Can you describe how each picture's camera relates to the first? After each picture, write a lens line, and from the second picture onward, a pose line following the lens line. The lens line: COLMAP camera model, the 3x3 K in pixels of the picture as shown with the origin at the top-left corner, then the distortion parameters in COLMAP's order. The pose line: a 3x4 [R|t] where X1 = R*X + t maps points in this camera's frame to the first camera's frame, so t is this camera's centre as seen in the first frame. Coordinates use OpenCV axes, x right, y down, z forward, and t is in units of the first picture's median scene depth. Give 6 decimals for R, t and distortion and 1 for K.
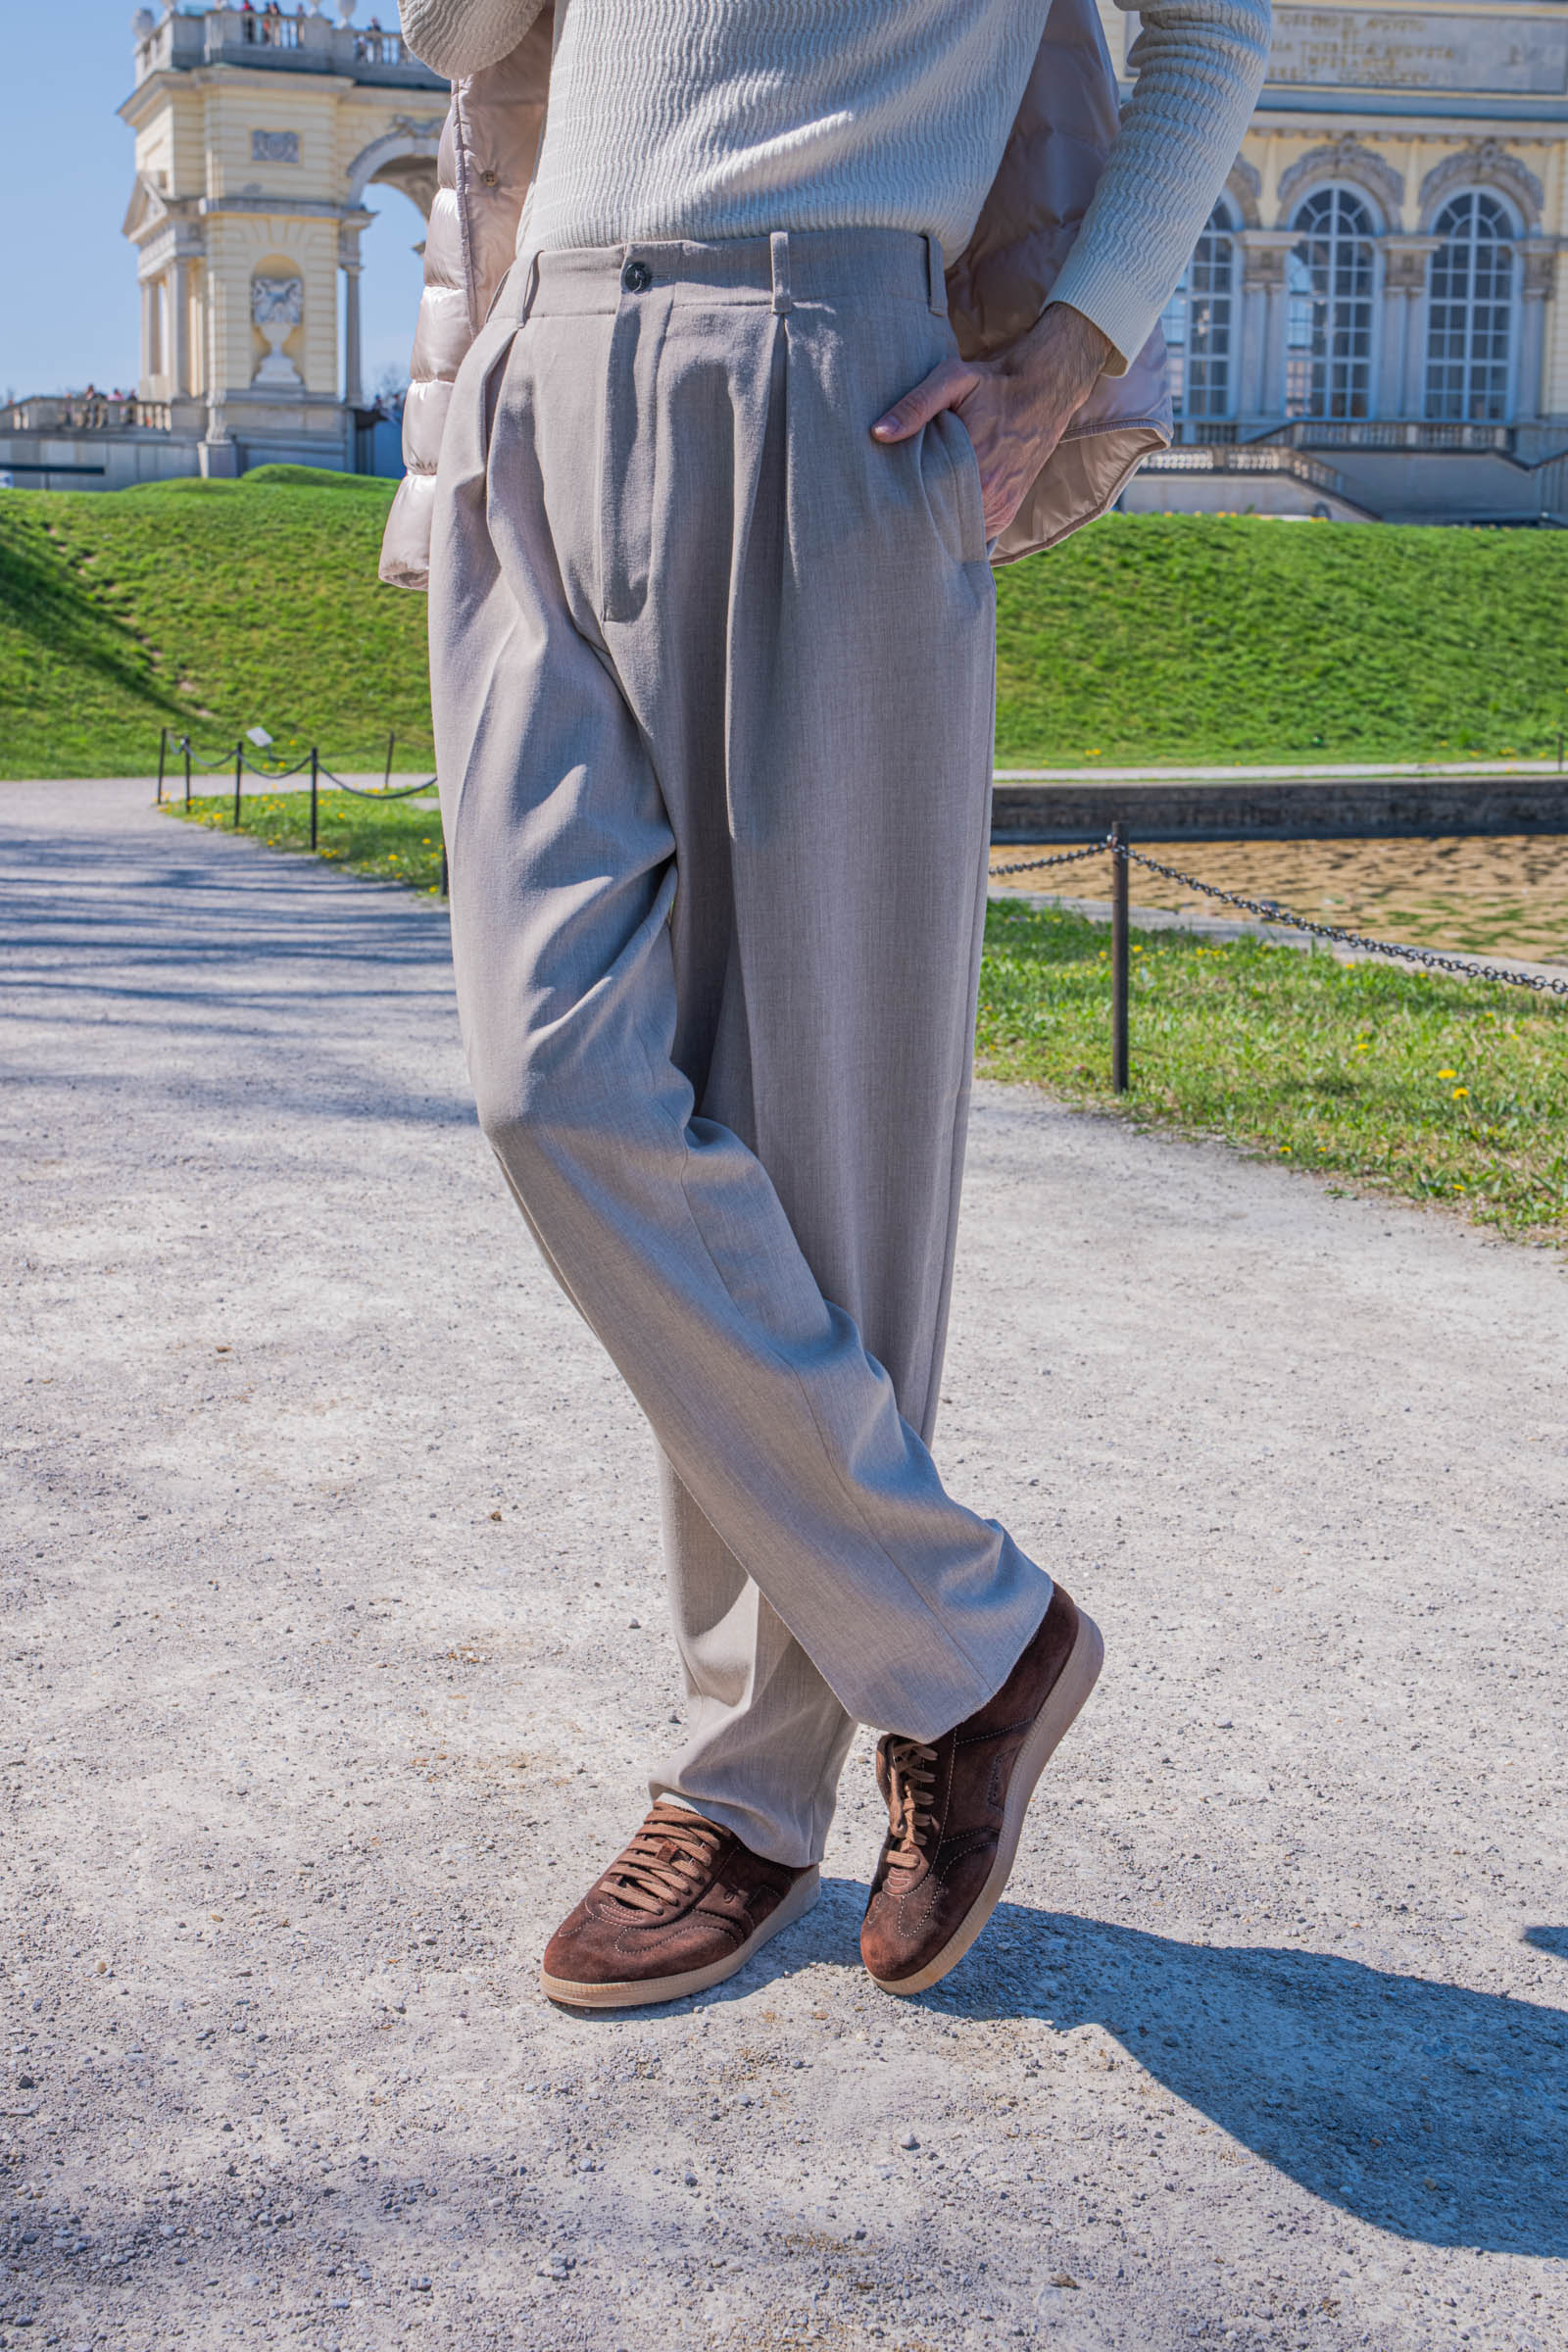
lens RADIAL K [[2644.8, 0, 612.1], [0, 2644.8, 998.4], [0, 0, 1]] dist [0.111758, 0.000000]
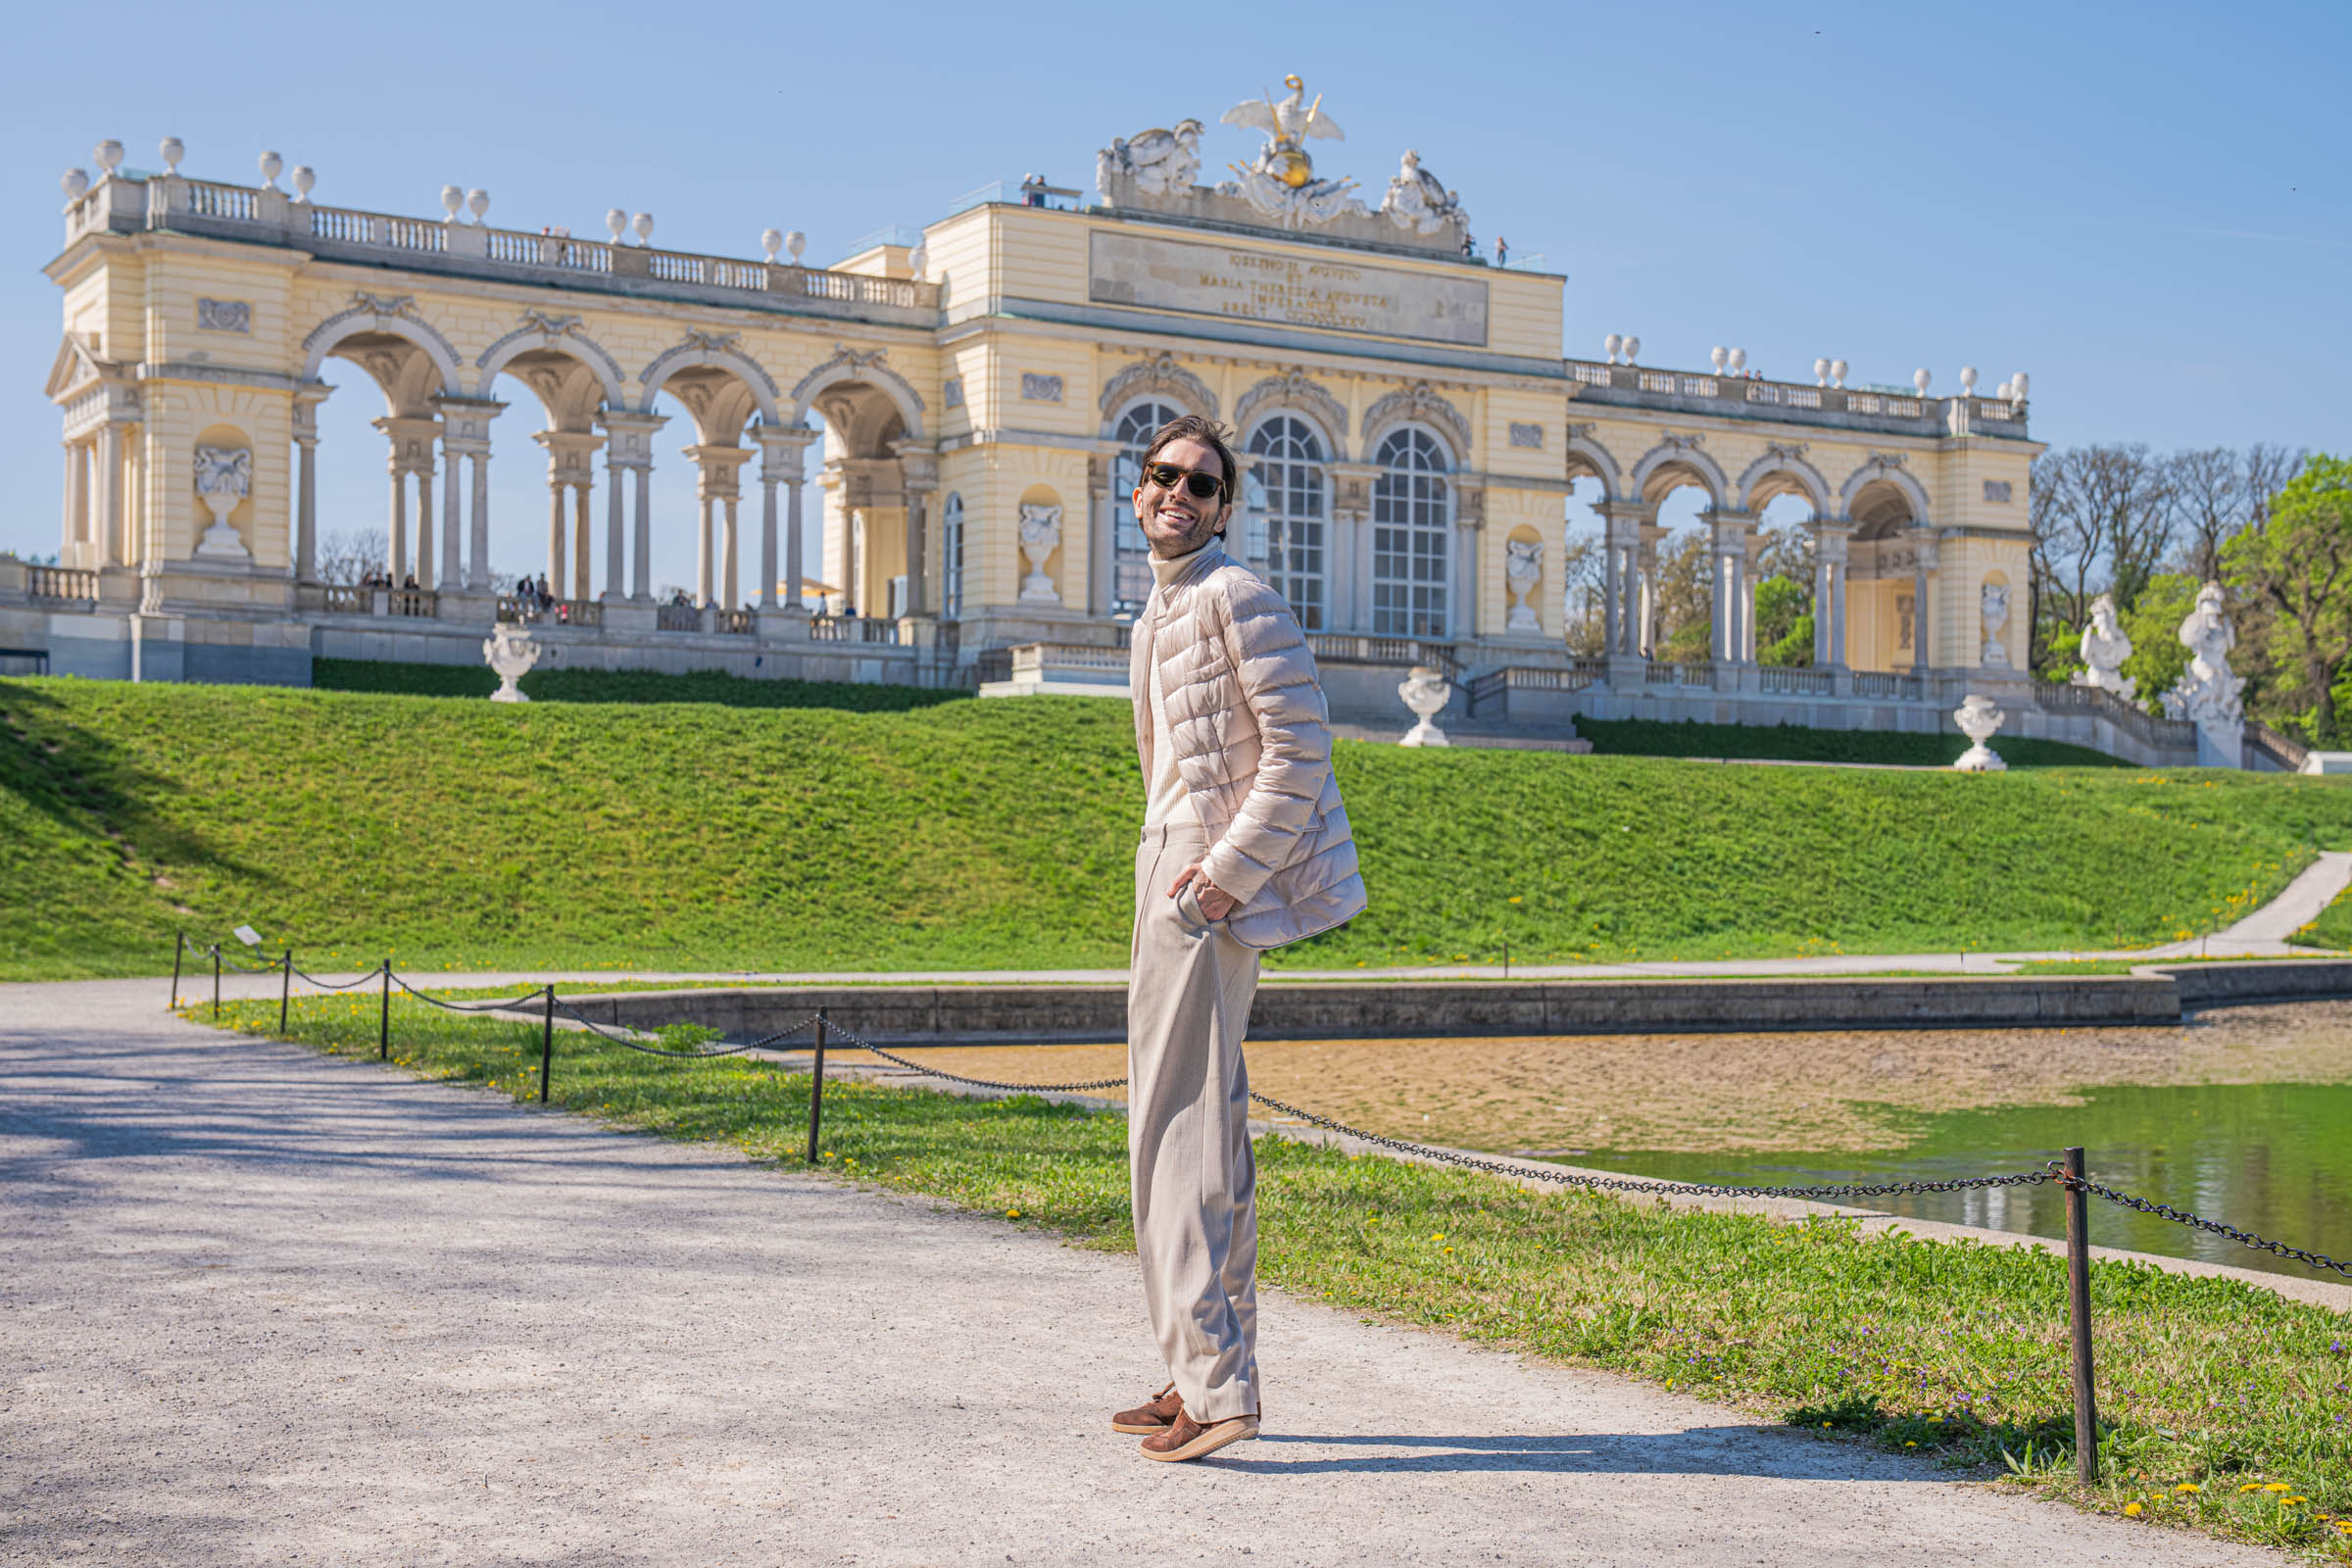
lens RADIAL K [[3343.0, 0, 1141.7], [0, 3343.0, 785.1], [0, 0, 1]] dist [0.179604, 0.000000]
pose [[0.973550, 0.016786, 0.227857, -0.082459], [0.012033, 0.992146, -0.124504, 0.004204], [-0.228157, 0.123952, 0.965702, -0.233722]]
